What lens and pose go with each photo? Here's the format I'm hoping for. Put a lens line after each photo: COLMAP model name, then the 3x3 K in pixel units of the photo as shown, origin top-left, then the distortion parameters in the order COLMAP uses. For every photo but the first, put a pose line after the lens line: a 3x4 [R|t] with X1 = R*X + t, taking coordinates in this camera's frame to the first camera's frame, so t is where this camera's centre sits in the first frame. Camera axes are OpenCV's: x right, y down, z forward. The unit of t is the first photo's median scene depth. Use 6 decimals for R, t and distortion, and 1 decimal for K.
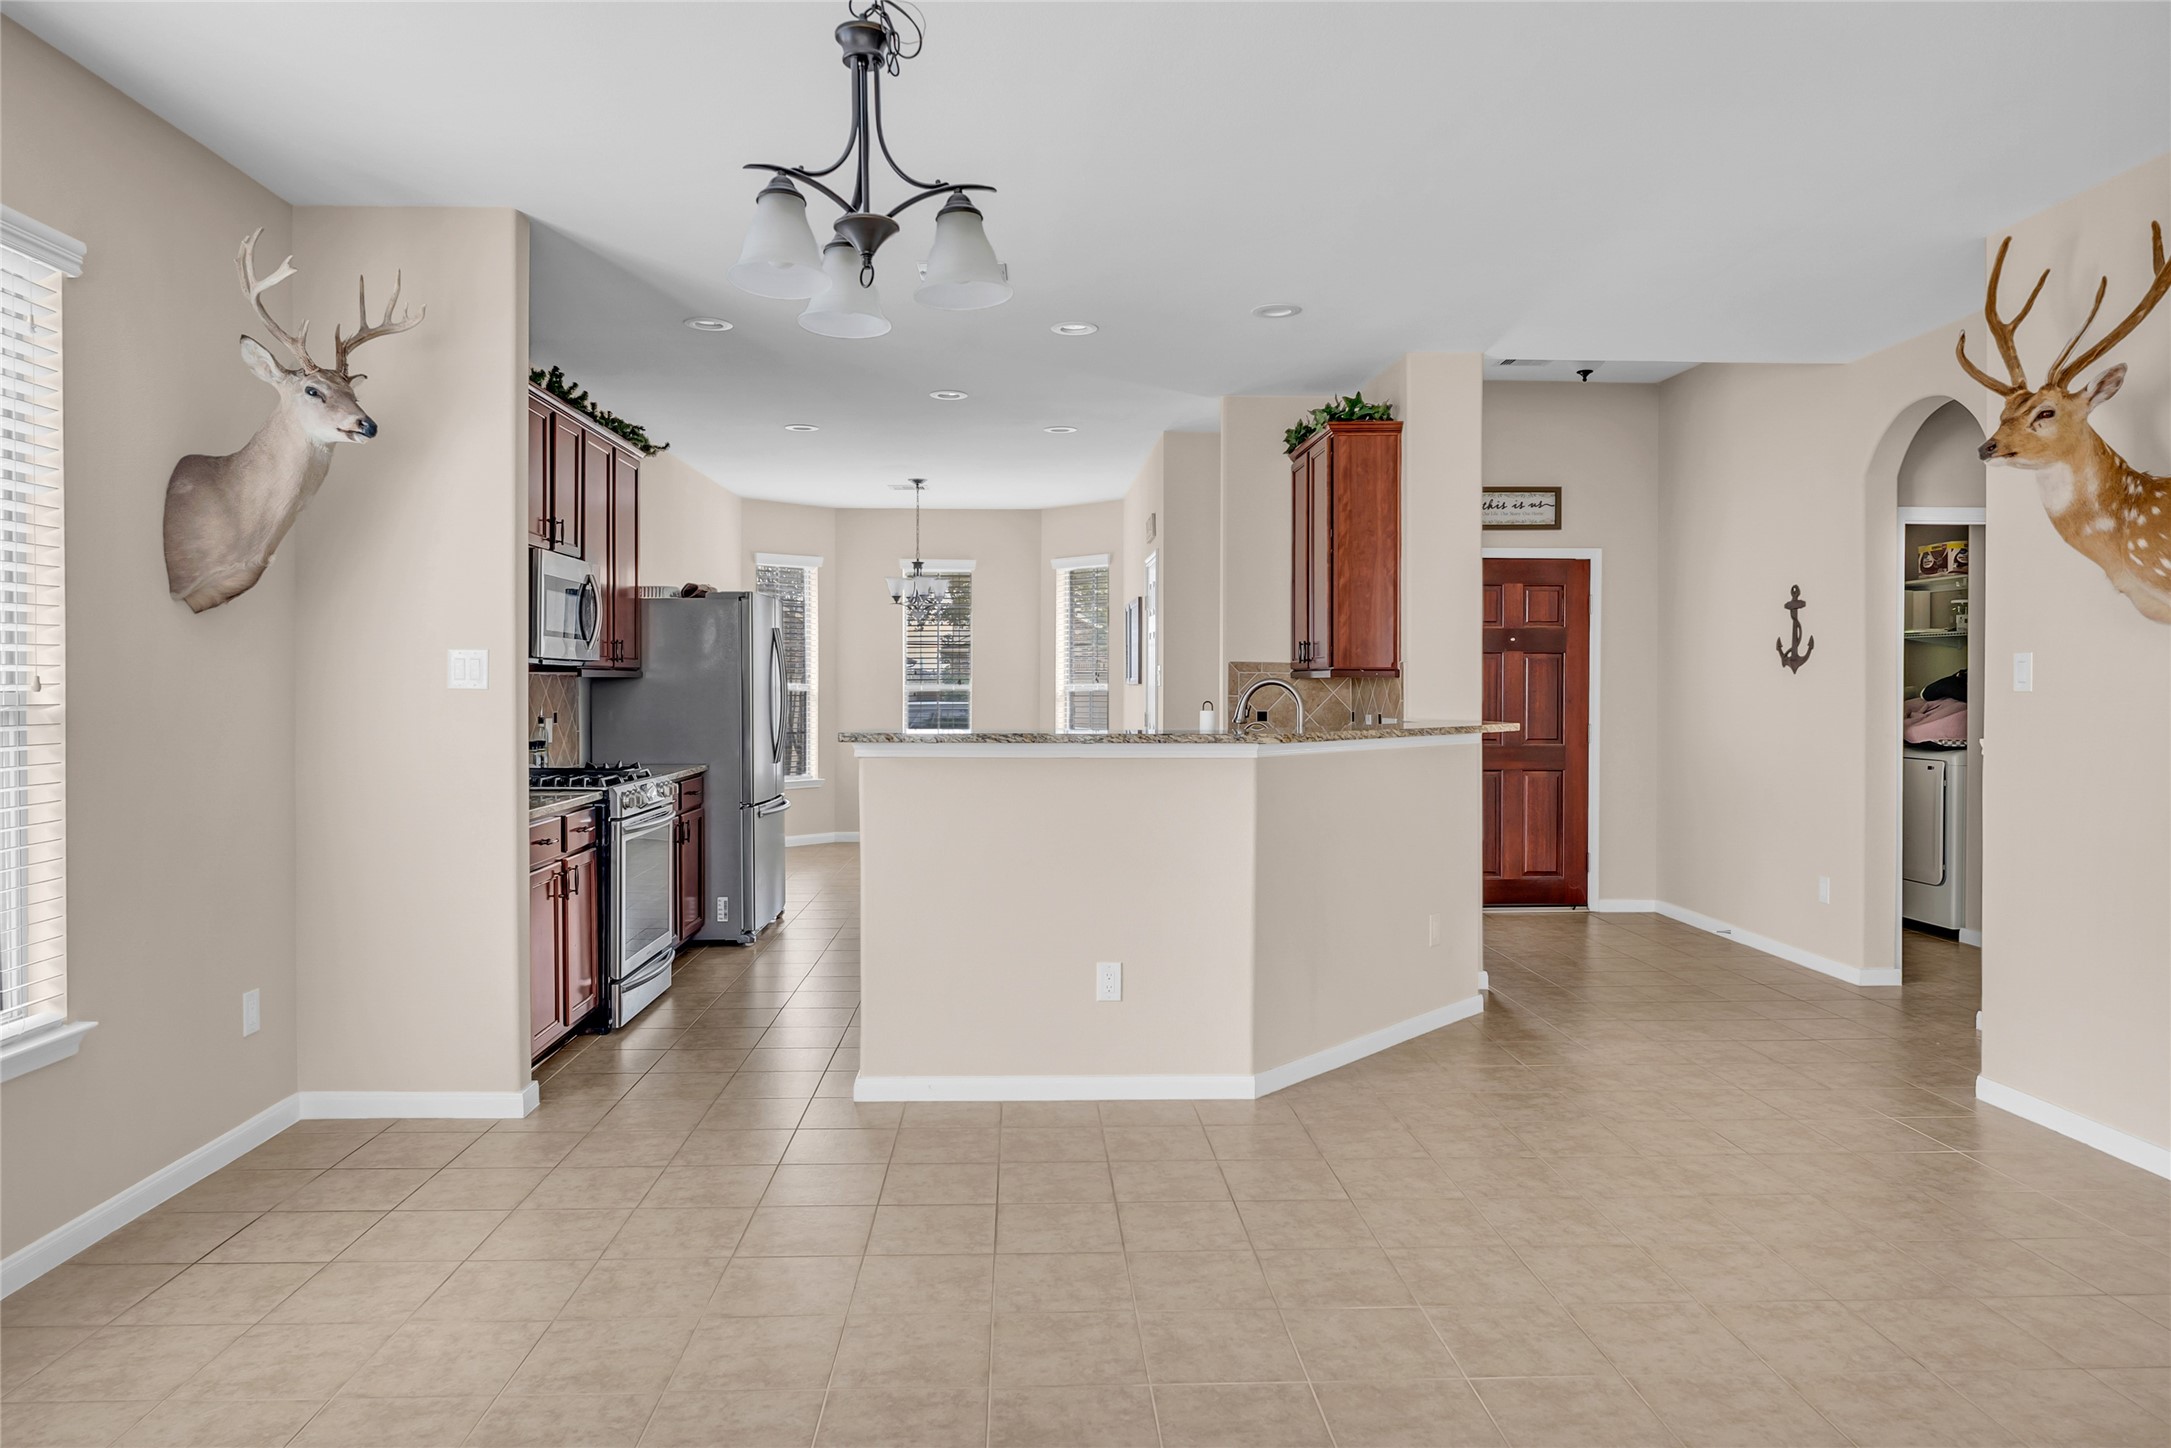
lens RADIAL K [[1360.0, 0, 1075.2], [0, 1360.0, 698.5], [0, 0, 1]] dist [-0.003309, 0.001490]
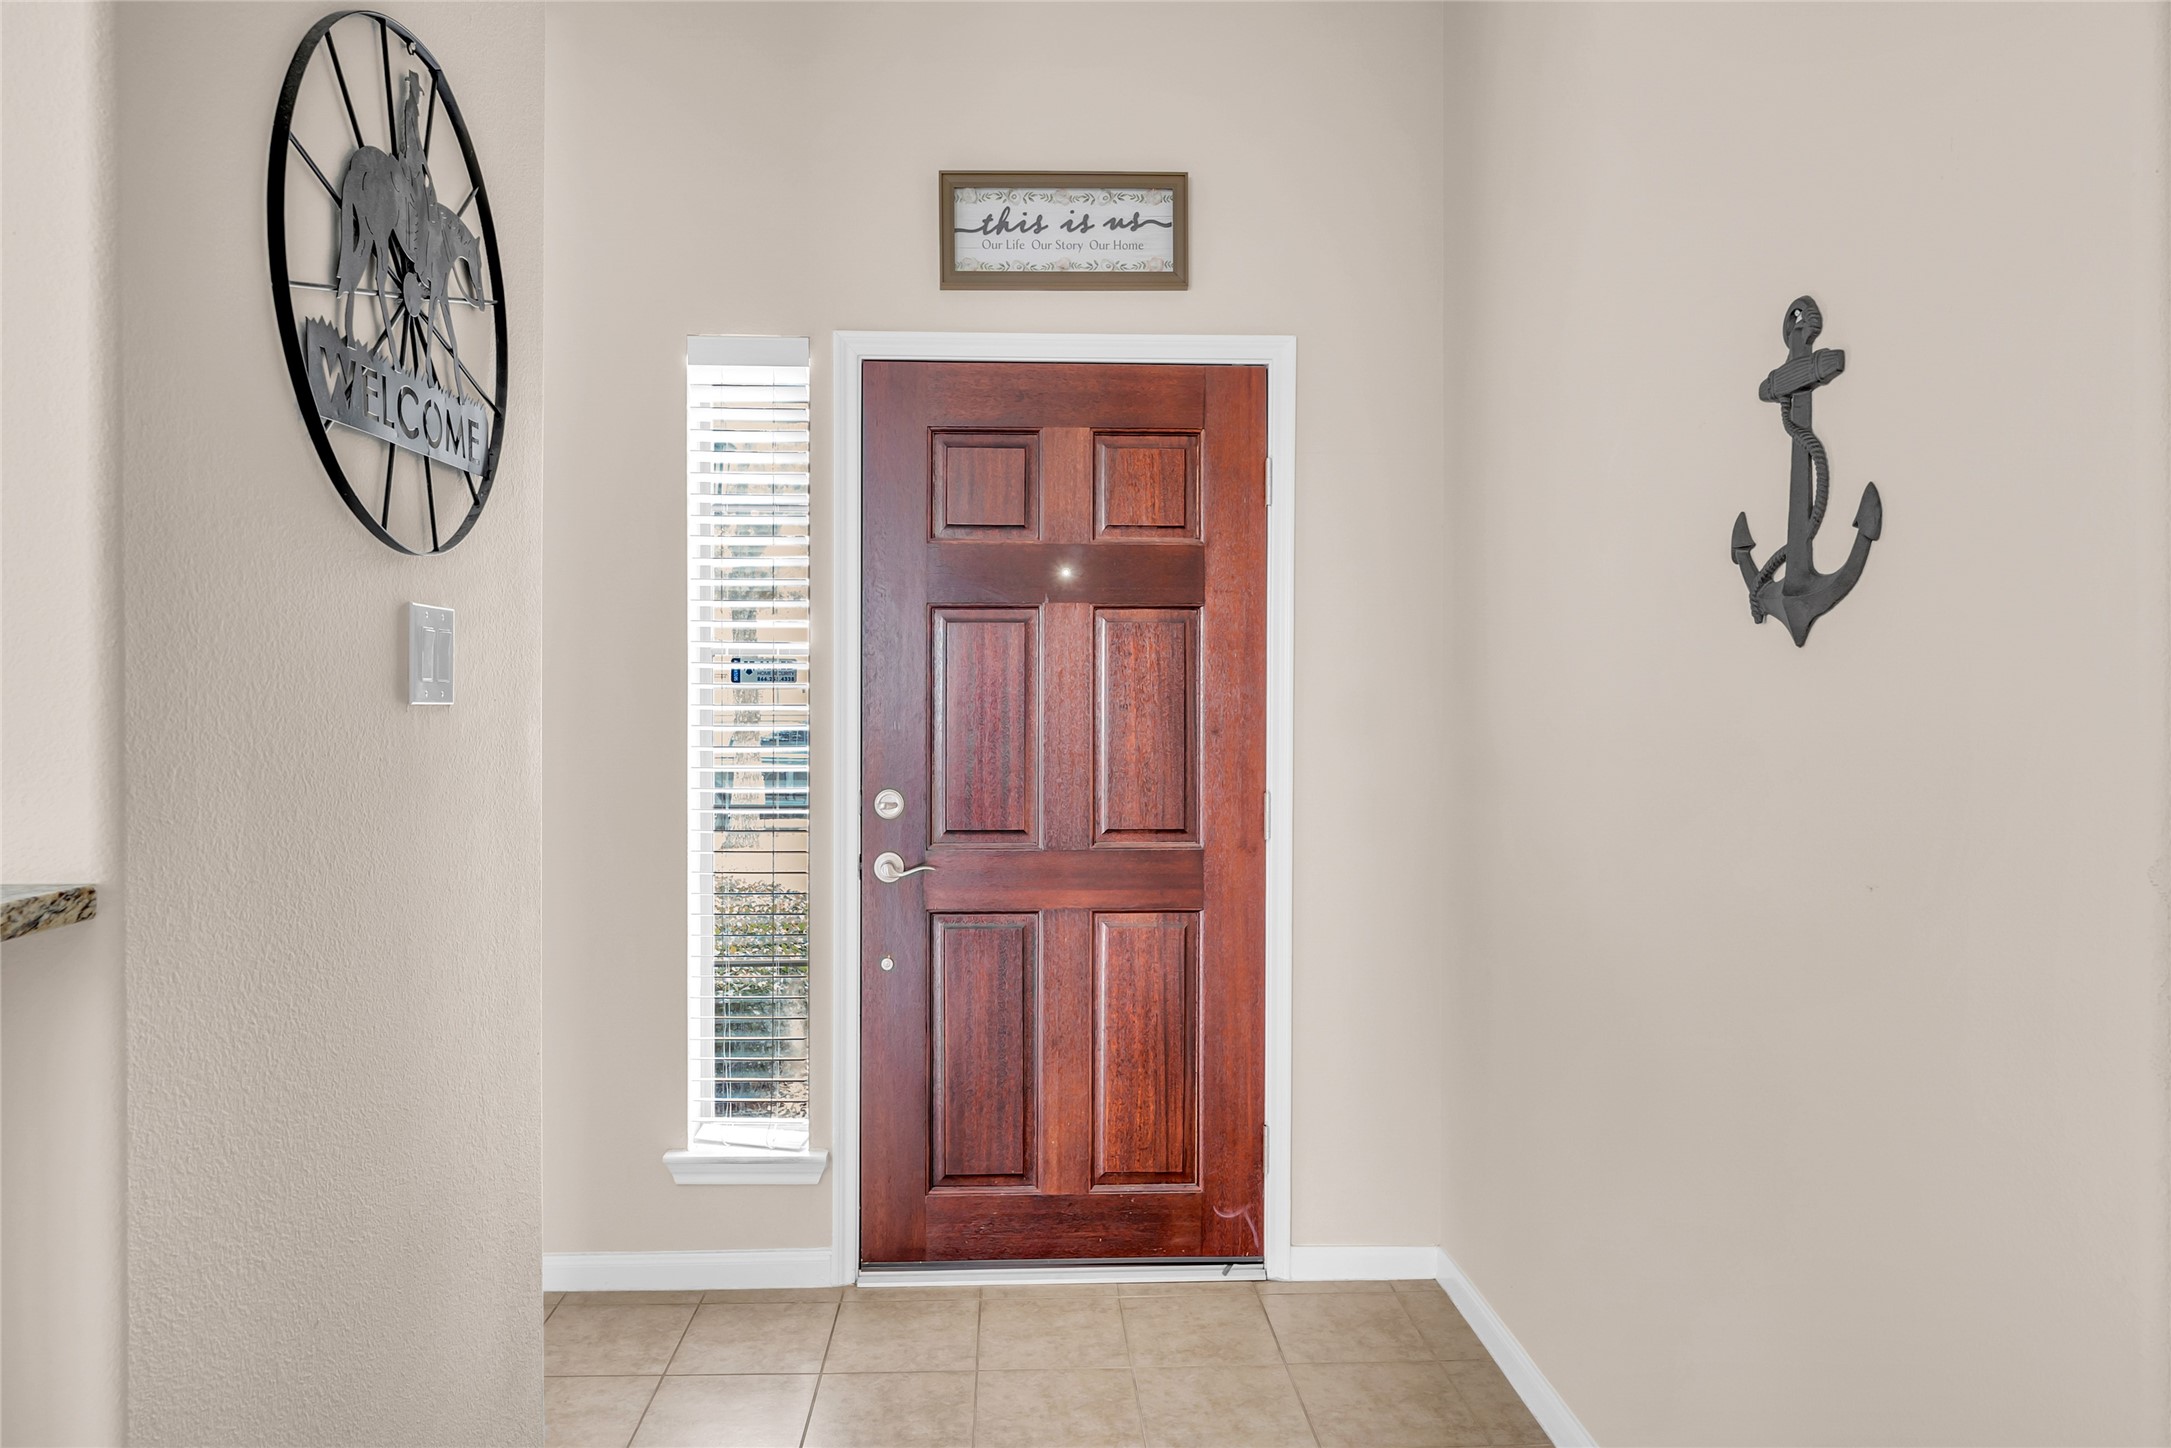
lens RADIAL K [[1360.0, 0, 1100.5], [0, 1360.0, 703.7], [0, 0, 1]] dist [-0.003309, 0.001490]
pose [[0.999529, -0.006827, 0.029924, 0.399796], [0.006701, 0.999968, 0.004305, -0.009490], [-0.029953, -0.004102, 0.999543, 0.767317]]
